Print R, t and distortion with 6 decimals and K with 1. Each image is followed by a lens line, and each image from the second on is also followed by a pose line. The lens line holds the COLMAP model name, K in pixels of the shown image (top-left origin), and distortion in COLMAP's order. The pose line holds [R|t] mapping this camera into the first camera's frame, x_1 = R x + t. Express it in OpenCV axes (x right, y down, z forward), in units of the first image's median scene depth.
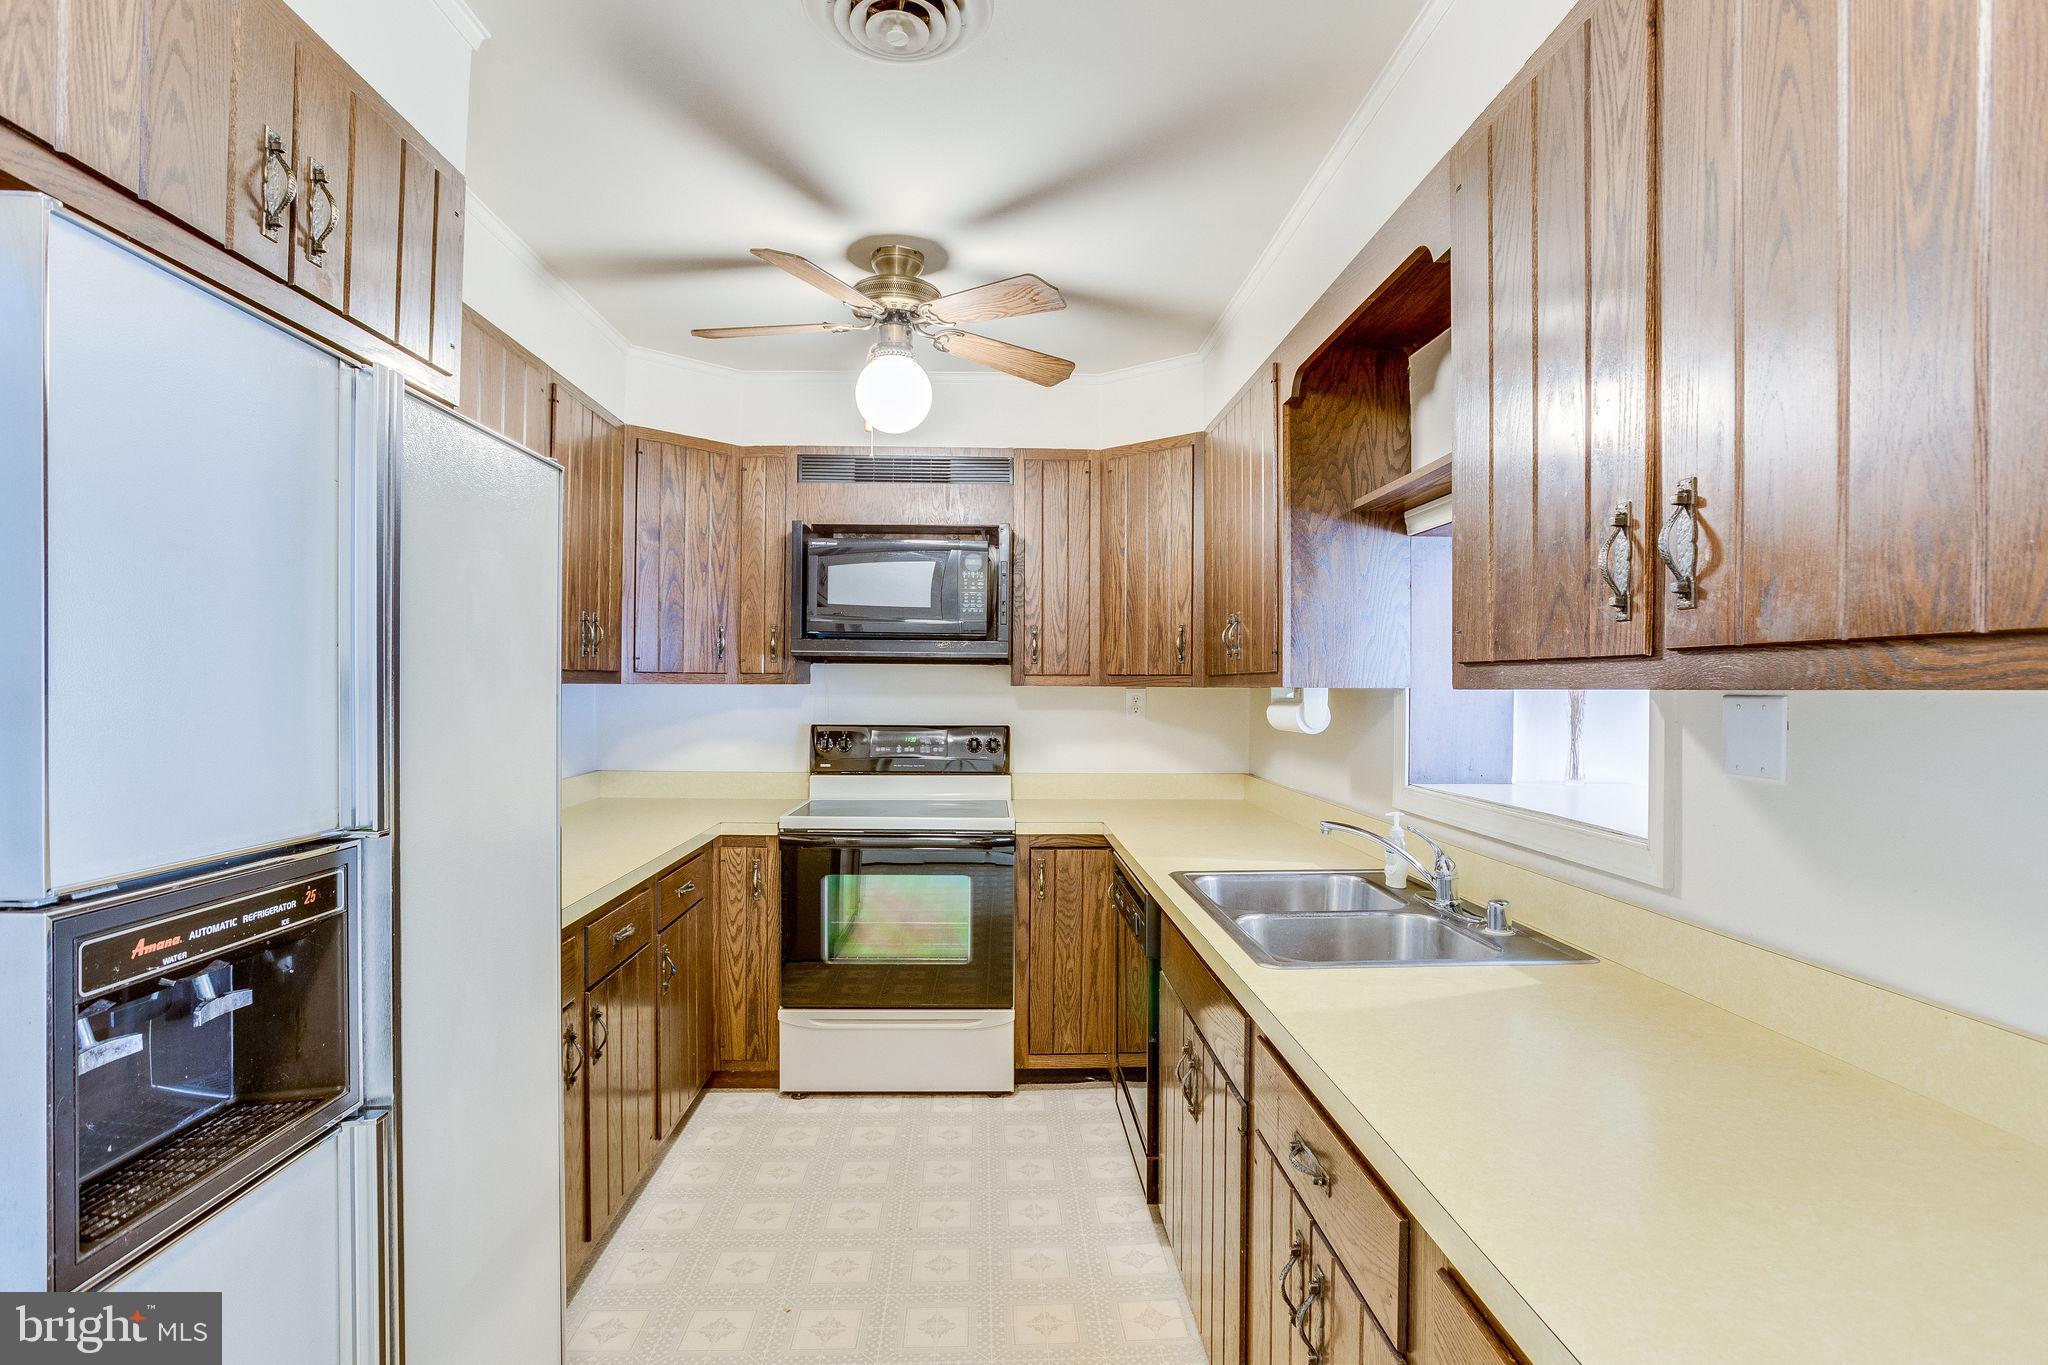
lens RADIAL K [[987.0, 0, 978.0], [0, 987.0, 684.8], [0, 0, 1]] dist [-0.037317, 0.017426]
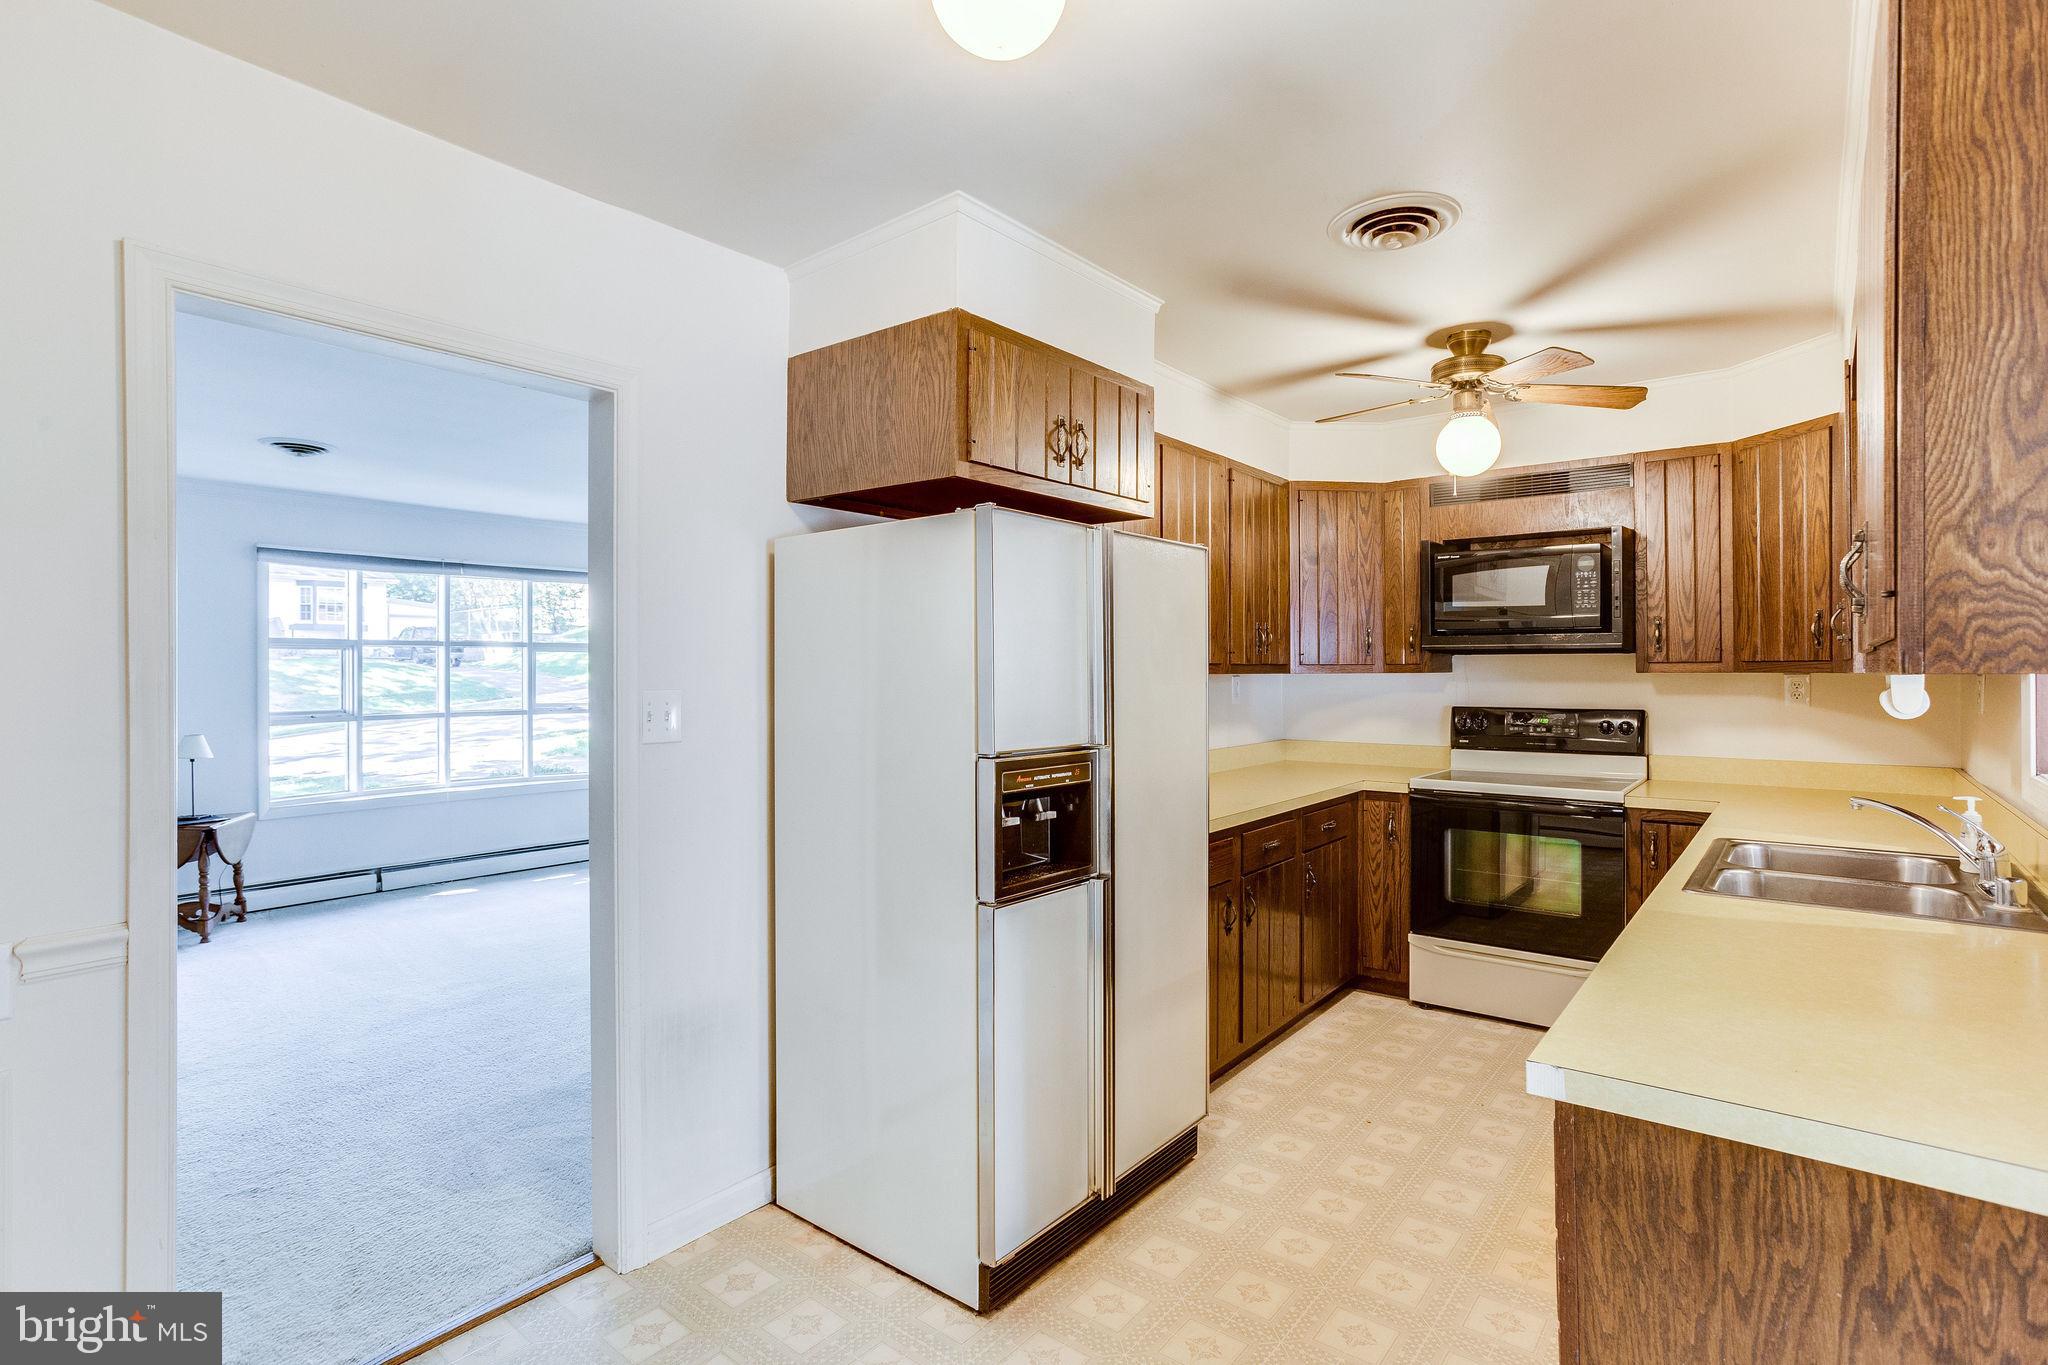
lens RADIAL K [[987.0, 0, 1017.6], [0, 987.0, 684.0], [0, 0, 1]] dist [-0.037317, 0.017426]
pose [[0.763515, -0.000479, -0.645790, 0.222737], [0.008465, 0.999921, 0.009266, -0.002646], [0.645735, -0.012541, 0.763459, -0.270482]]
